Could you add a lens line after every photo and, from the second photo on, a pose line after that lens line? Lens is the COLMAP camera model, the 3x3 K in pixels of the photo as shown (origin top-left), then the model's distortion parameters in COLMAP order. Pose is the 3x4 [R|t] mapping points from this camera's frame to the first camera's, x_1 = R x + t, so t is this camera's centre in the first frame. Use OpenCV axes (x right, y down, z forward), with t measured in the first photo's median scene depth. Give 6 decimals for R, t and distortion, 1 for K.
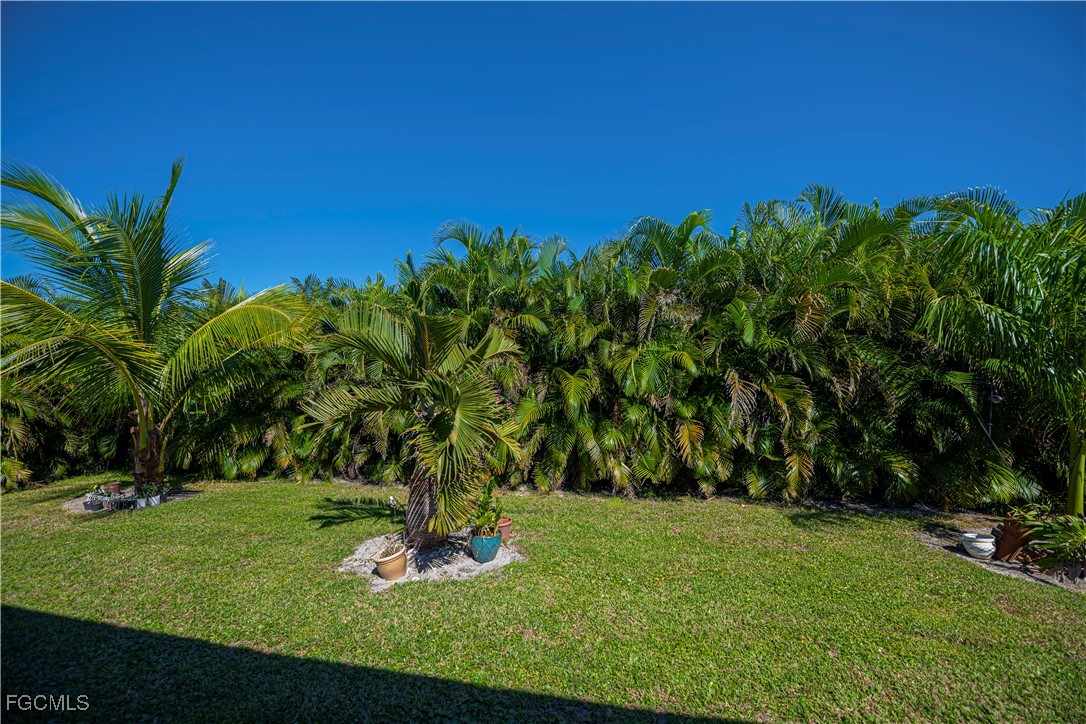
lens RADIAL K [[454.6, 0, 552.2], [0, 454.6, 354.0], [0, 0, 1]] dist [-0.000980, -0.001737]
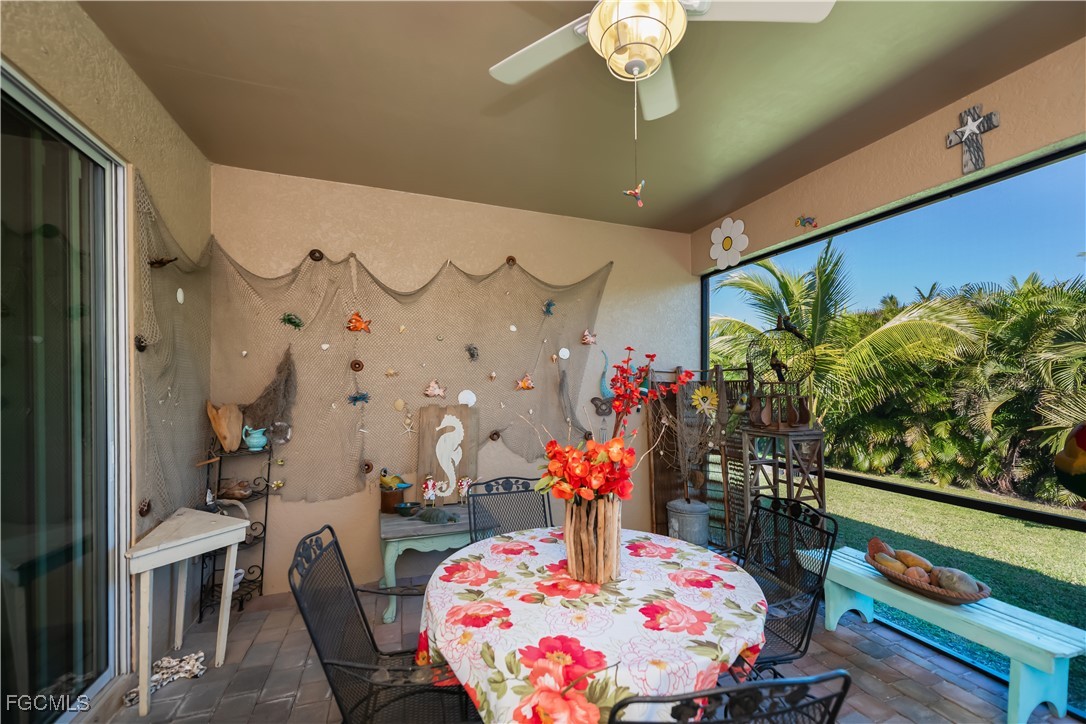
lens RADIAL K [[454.6, 0, 543.8], [0, 454.6, 382.8], [0, 0, 1]] dist [-0.000980, -0.001737]
pose [[0.507233, 0.011328, -0.861734, -0.142794], [0.021652, 0.999430, 0.025883, -0.003368], [0.861537, -0.031787, 0.506699, -0.420627]]
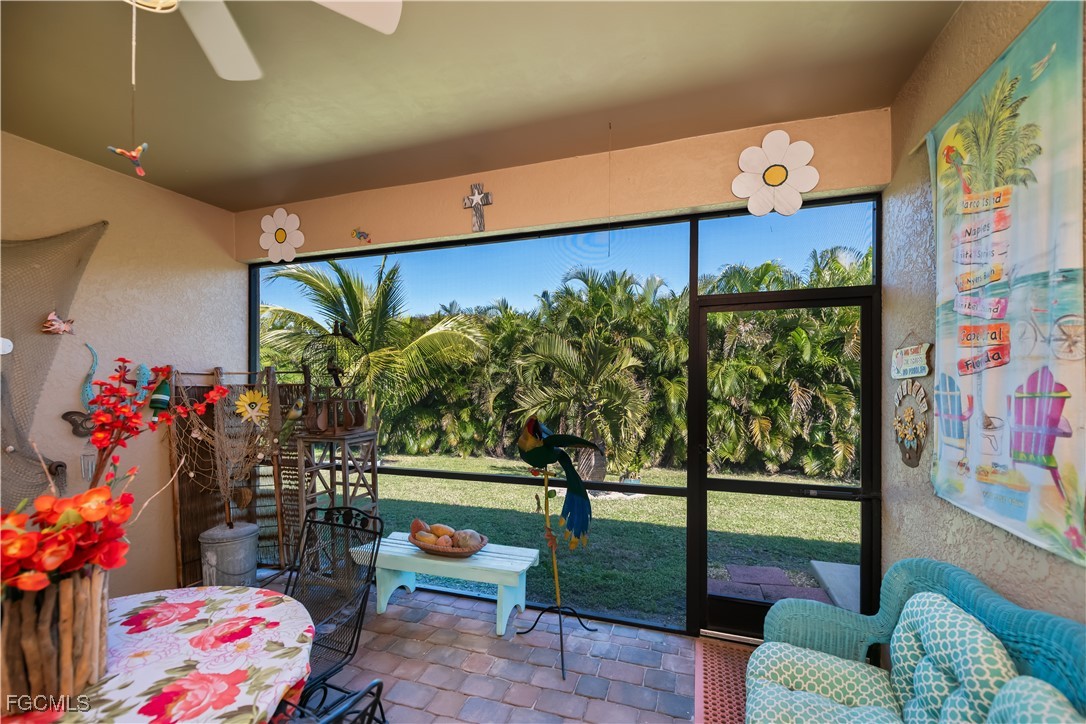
lens RADIAL K [[454.6, 0, 559.0], [0, 454.6, 379.1], [0, 0, 1]] dist [-0.000980, -0.001737]
pose [[0.993183, 0.015423, -0.115542, -0.141554], [-0.011467, 0.999328, 0.034829, -0.006550], [0.116001, -0.033267, 0.992692, -0.419085]]
